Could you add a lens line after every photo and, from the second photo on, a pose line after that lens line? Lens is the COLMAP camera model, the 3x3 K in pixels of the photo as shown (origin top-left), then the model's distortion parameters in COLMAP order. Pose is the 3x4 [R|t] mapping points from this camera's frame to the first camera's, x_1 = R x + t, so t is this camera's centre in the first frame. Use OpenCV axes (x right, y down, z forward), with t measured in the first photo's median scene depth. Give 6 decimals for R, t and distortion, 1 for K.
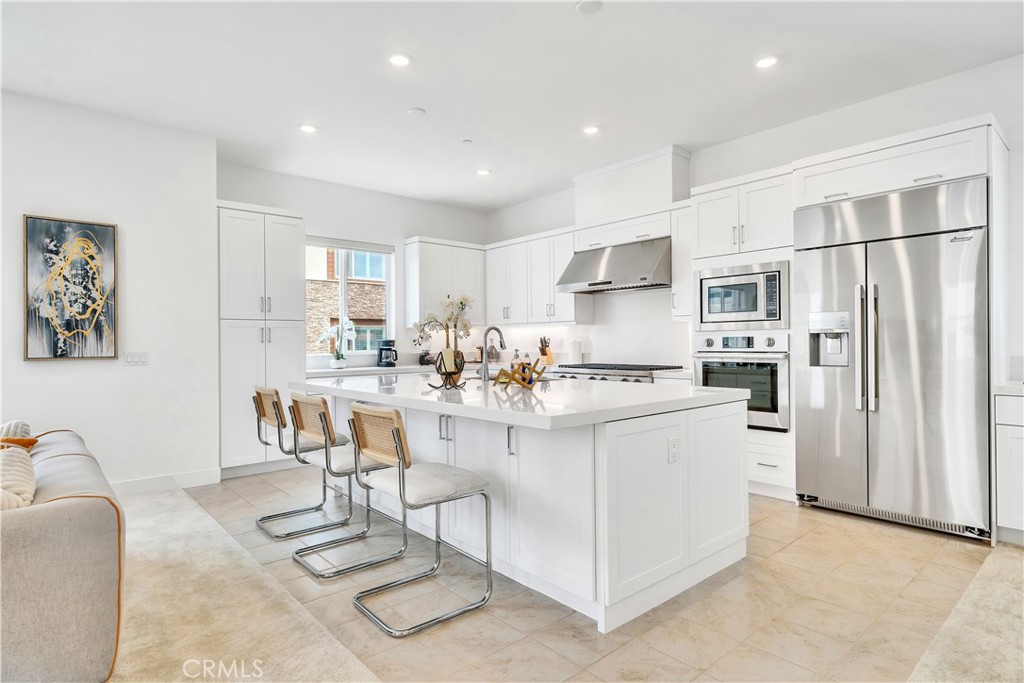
lens RADIAL K [[541.3, 0, 515.5], [0, 541.3, 339.8], [0, 0, 1]] dist [0.001659, 0.000687]
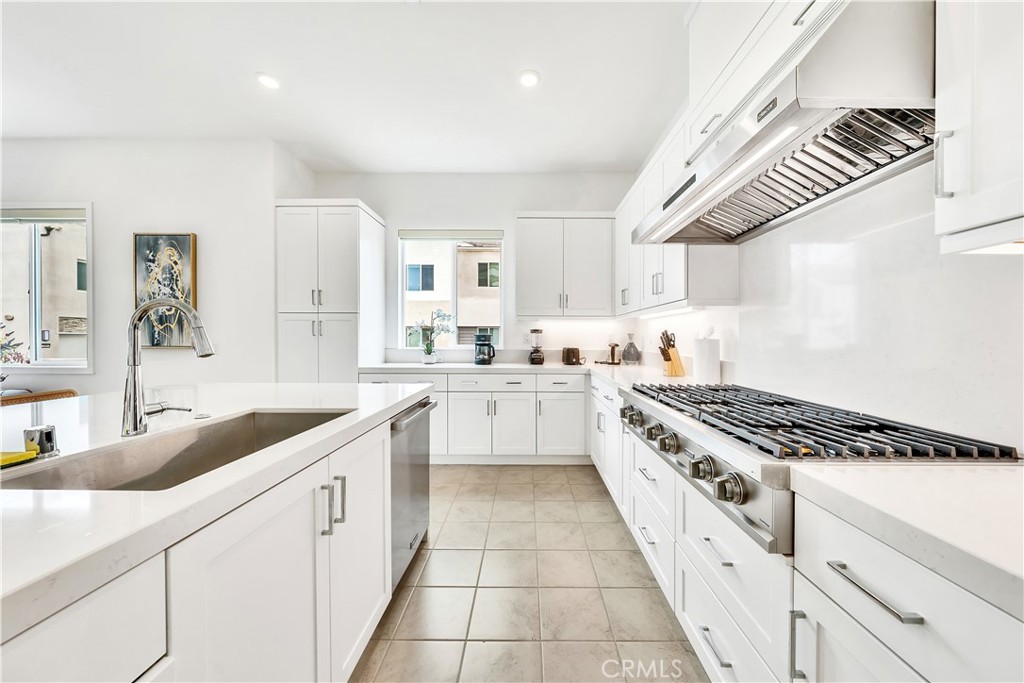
lens RADIAL K [[350.2, 0, 532.4], [0, 350.2, 340.0], [0, 0, 1]] dist [-0.000145, -0.000004]
pose [[0.745806, 0.016153, -0.665967, 0.322958], [-0.007141, 0.999842, 0.016254, -0.000299], [0.666125, -0.007367, 0.745804, 0.954729]]
